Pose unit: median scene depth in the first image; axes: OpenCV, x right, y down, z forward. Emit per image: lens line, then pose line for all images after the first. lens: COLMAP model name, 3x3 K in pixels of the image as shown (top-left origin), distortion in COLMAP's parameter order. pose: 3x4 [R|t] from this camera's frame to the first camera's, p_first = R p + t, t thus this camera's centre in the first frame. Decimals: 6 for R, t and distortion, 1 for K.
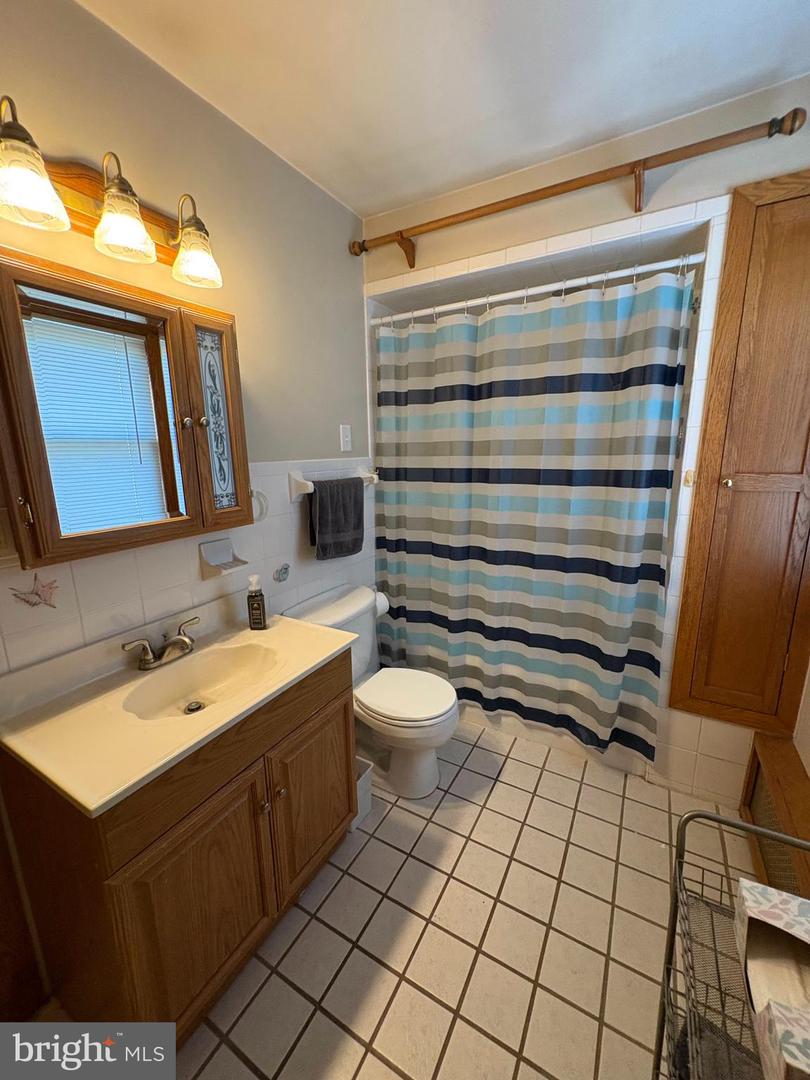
lens RADIAL K [[431.3, 0, 404.8], [0, 431.3, 538.3], [0, 0, 1]] dist [0.002122, 0.000518]
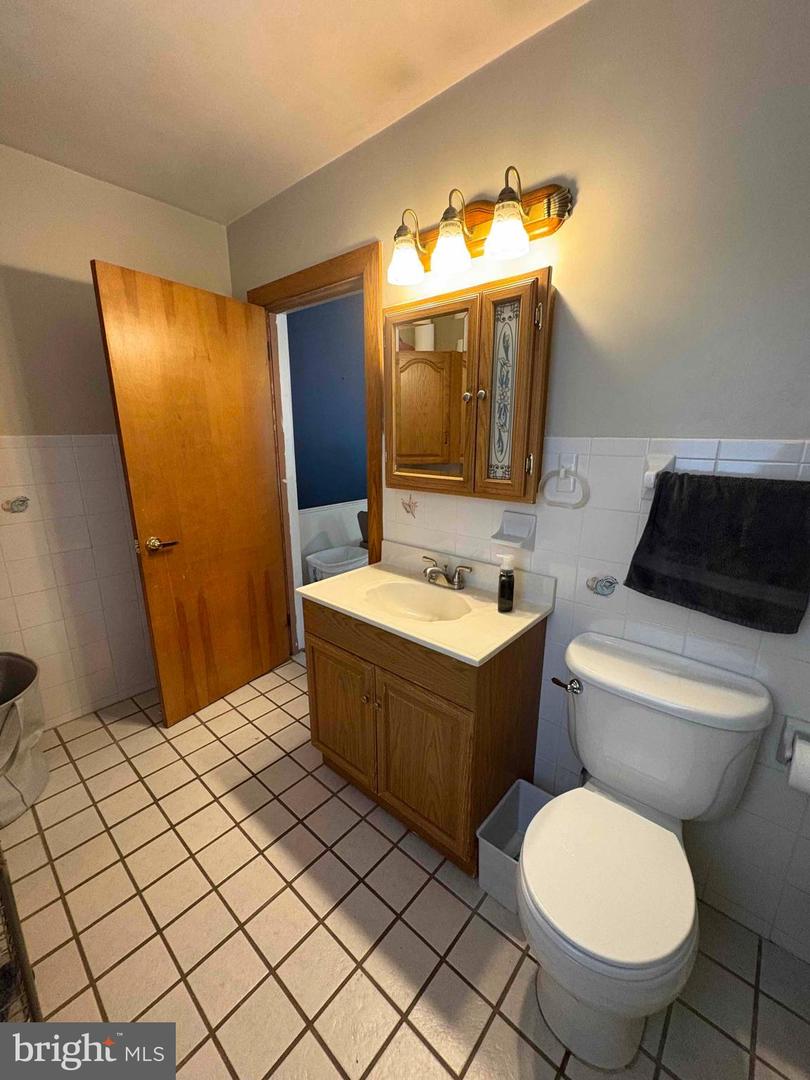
lens RADIAL K [[431.3, 0, 405.9], [0, 431.3, 540.0], [0, 0, 1]] dist [0.002122, 0.000518]
pose [[-0.195425, 0.250885, -0.948085, 0.653171], [-0.204223, 0.935122, 0.289550, -0.193097], [0.959219, 0.250206, -0.131510, 0.994016]]
